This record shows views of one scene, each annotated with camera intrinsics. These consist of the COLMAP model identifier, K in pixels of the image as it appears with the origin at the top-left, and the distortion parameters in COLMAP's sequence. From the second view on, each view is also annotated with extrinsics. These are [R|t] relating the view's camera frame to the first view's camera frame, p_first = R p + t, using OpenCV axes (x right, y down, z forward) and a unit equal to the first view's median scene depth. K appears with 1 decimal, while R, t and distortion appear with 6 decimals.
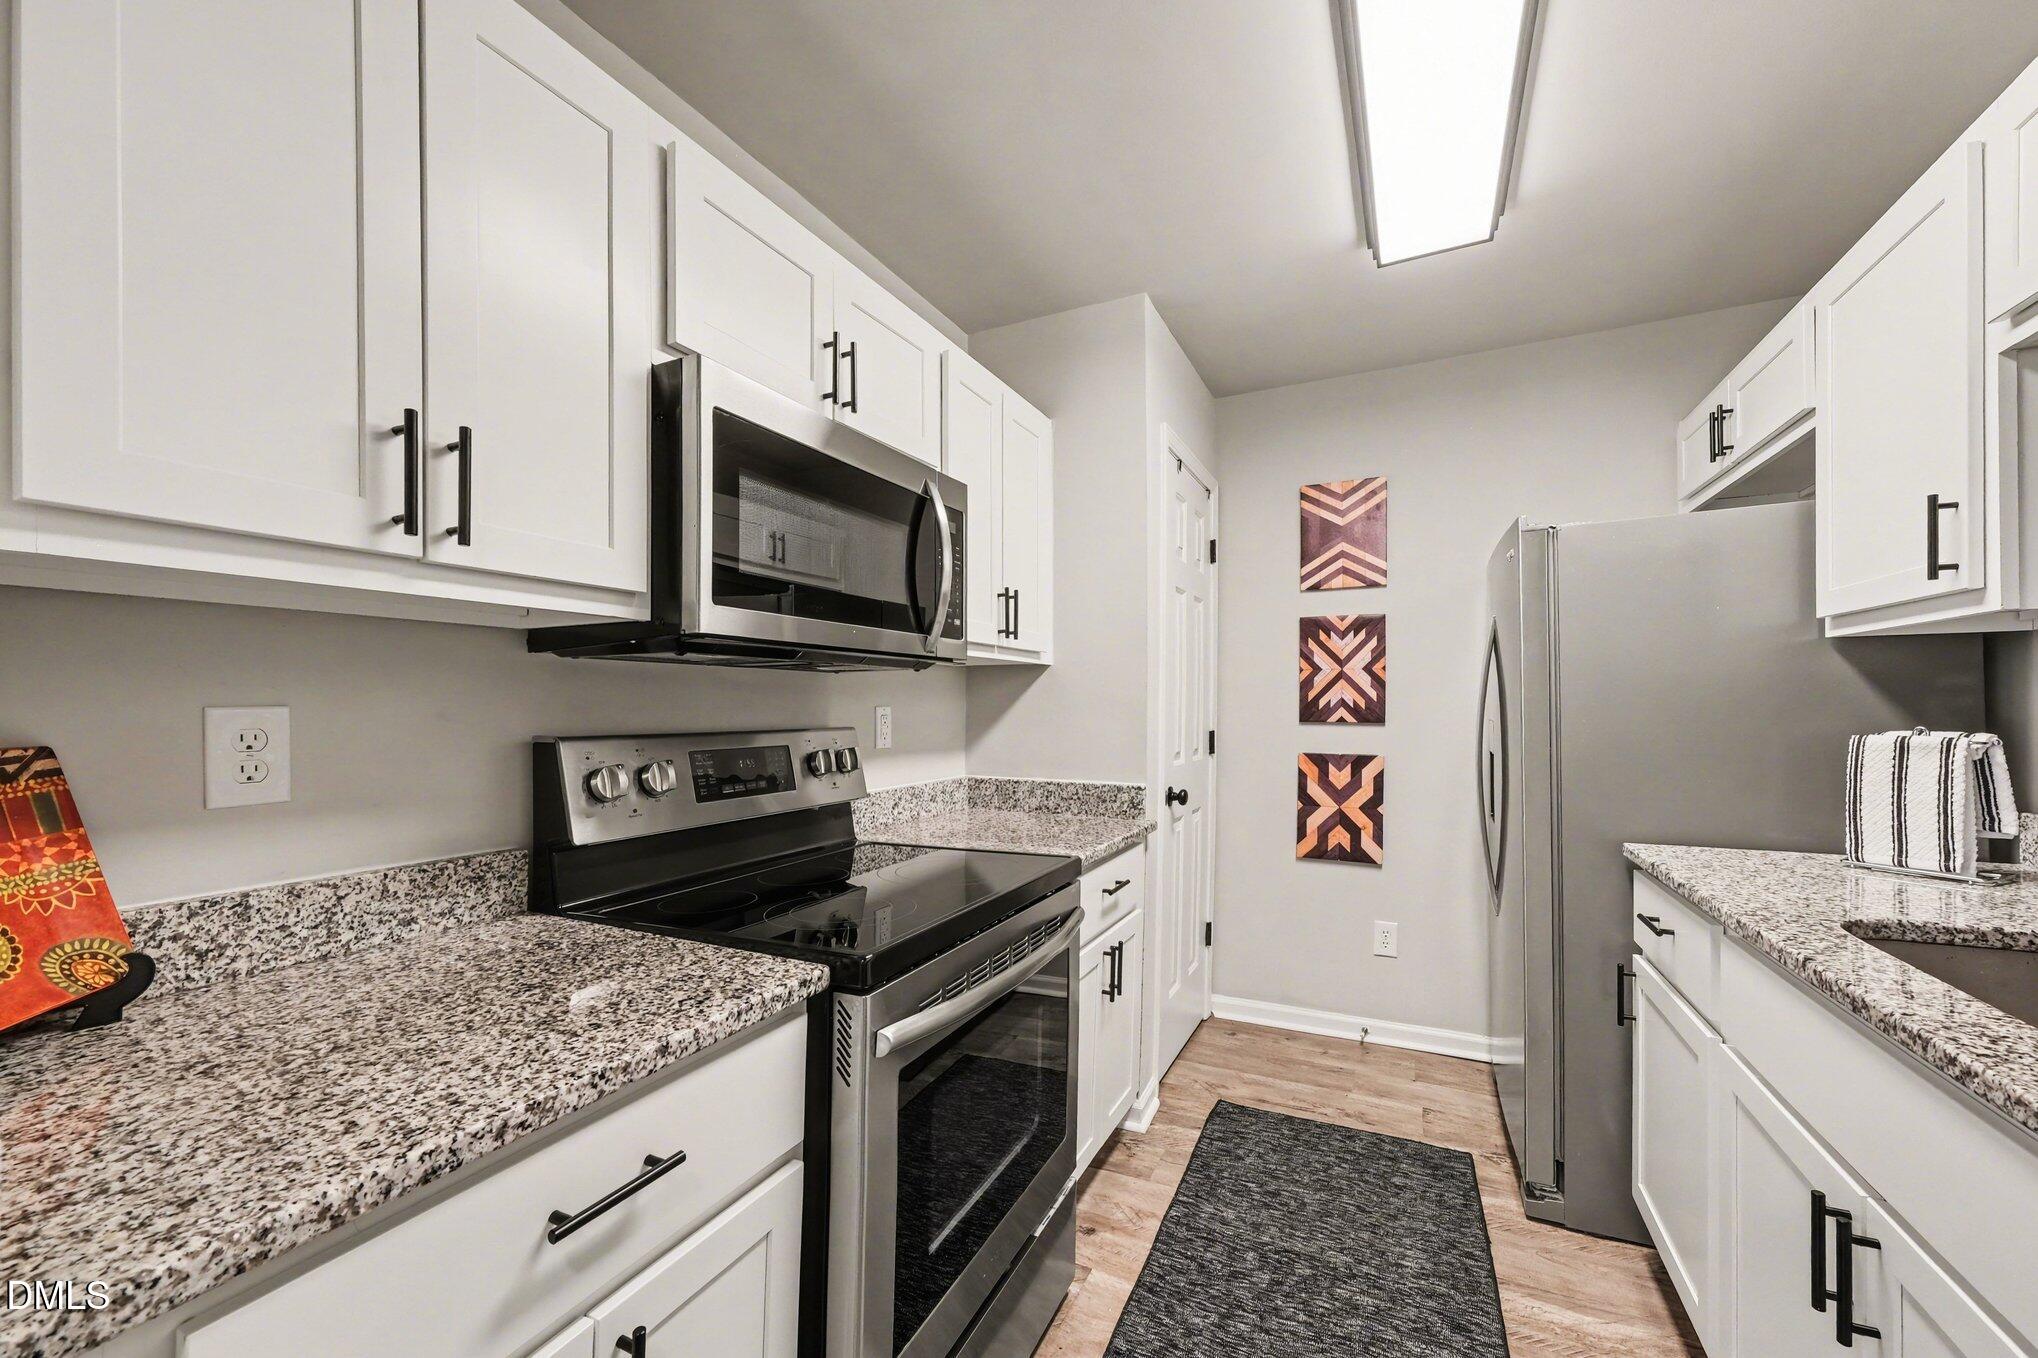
lens RADIAL K [[797.5, 0, 1022.1], [0, 797.5, 688.9], [0, 0, 1]] dist [0.021995, 0.000077]
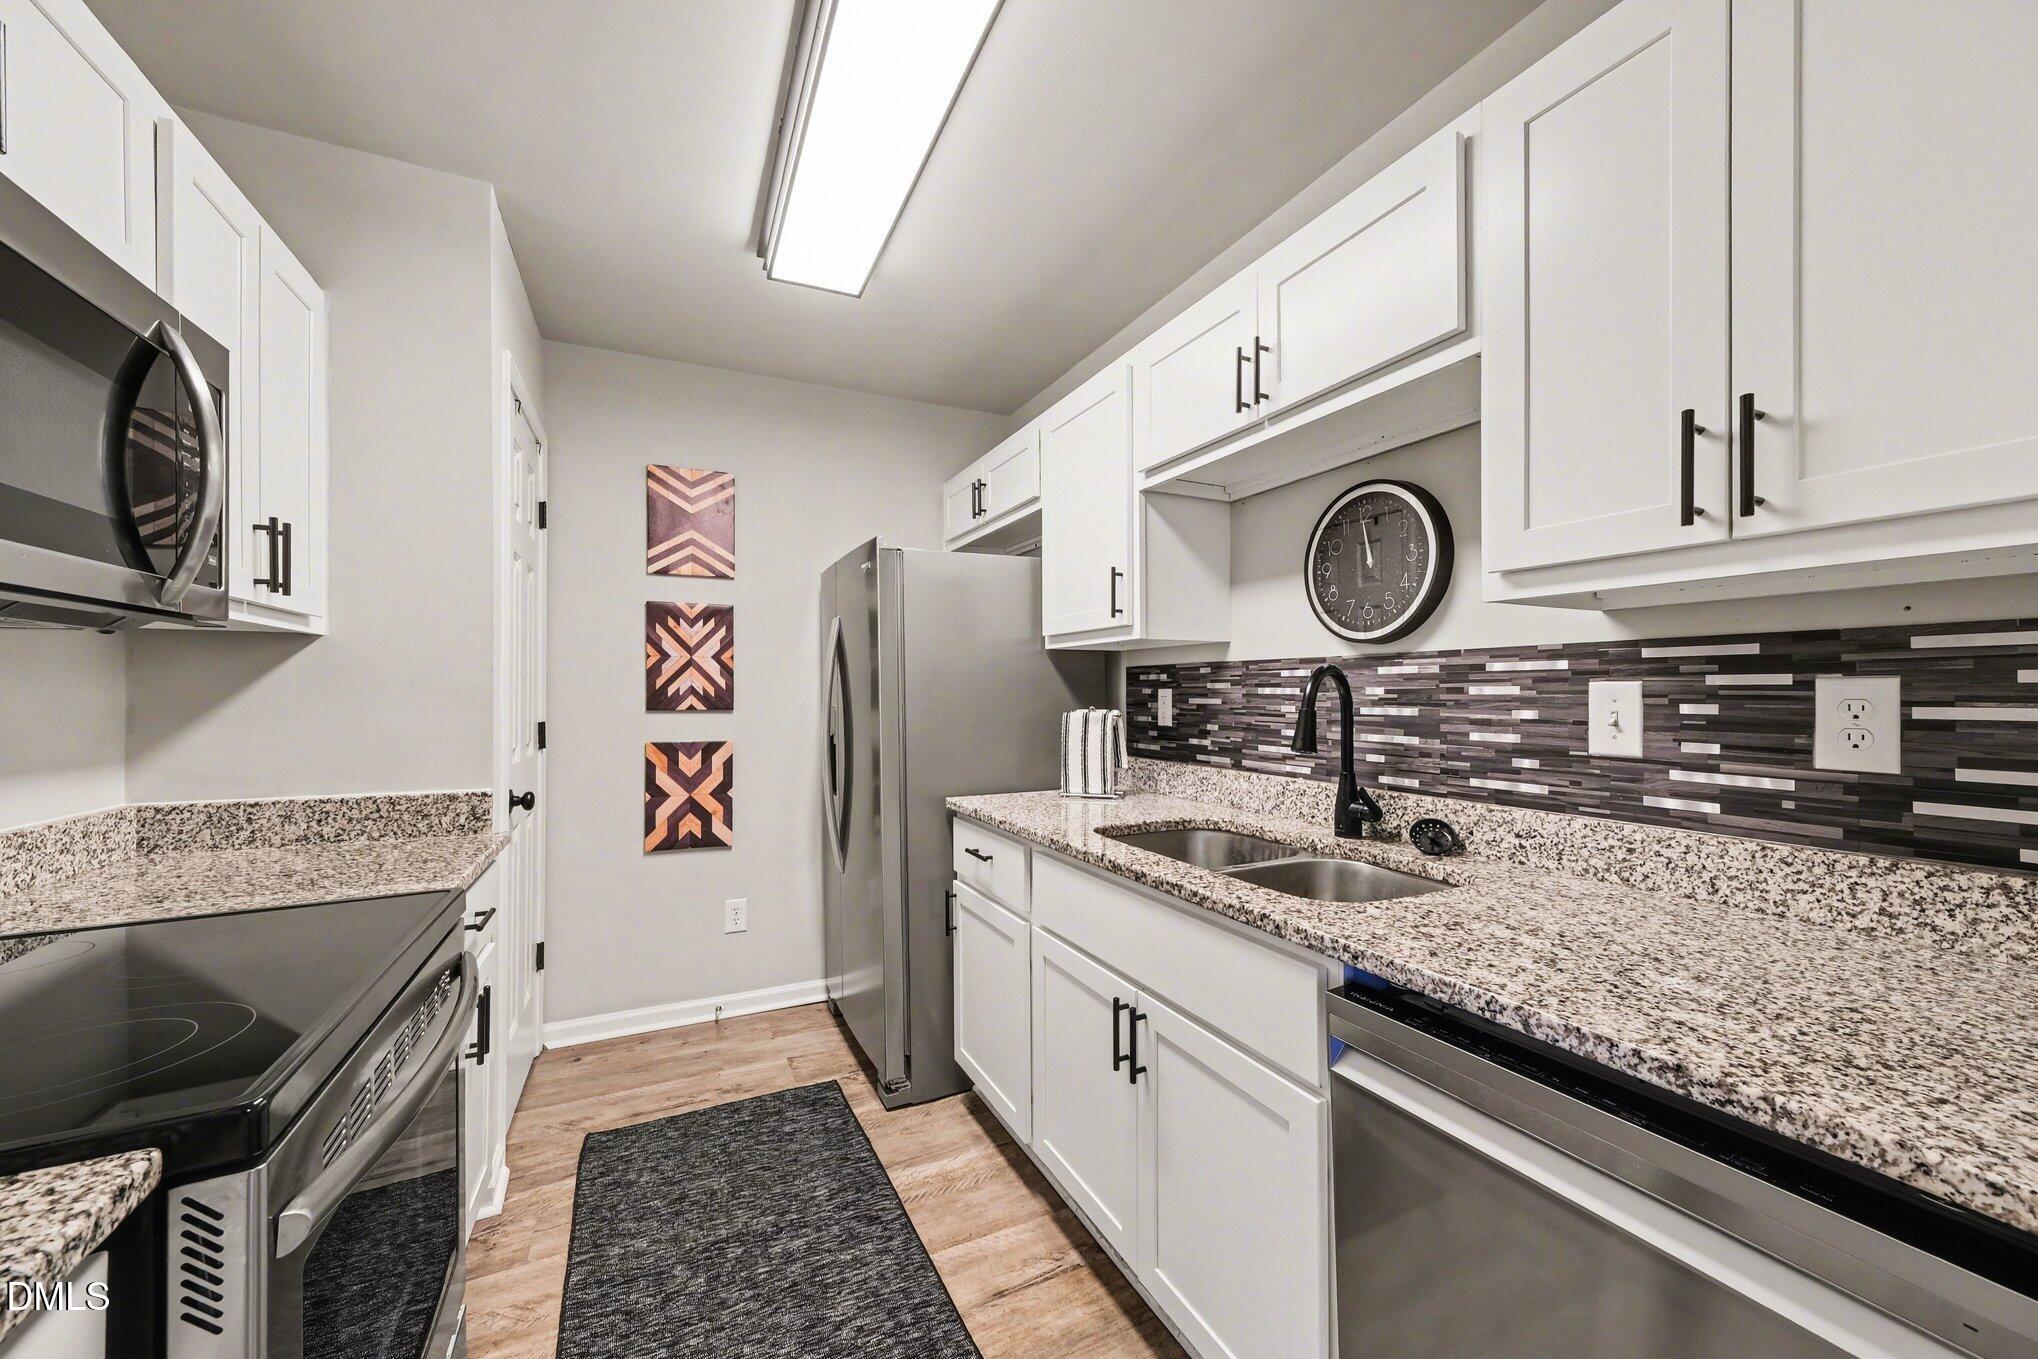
lens RADIAL K [[789.7, 0, 1025.6], [0, 789.7, 685.8], [0, 0, 1]] dist [-0.000586, 0.012276]
pose [[0.626946, 0.010042, 0.778998, -0.137297], [-0.018332, 0.999830, 0.001864, 0.002616], [-0.778847, -0.015450, 0.627024, 0.073041]]
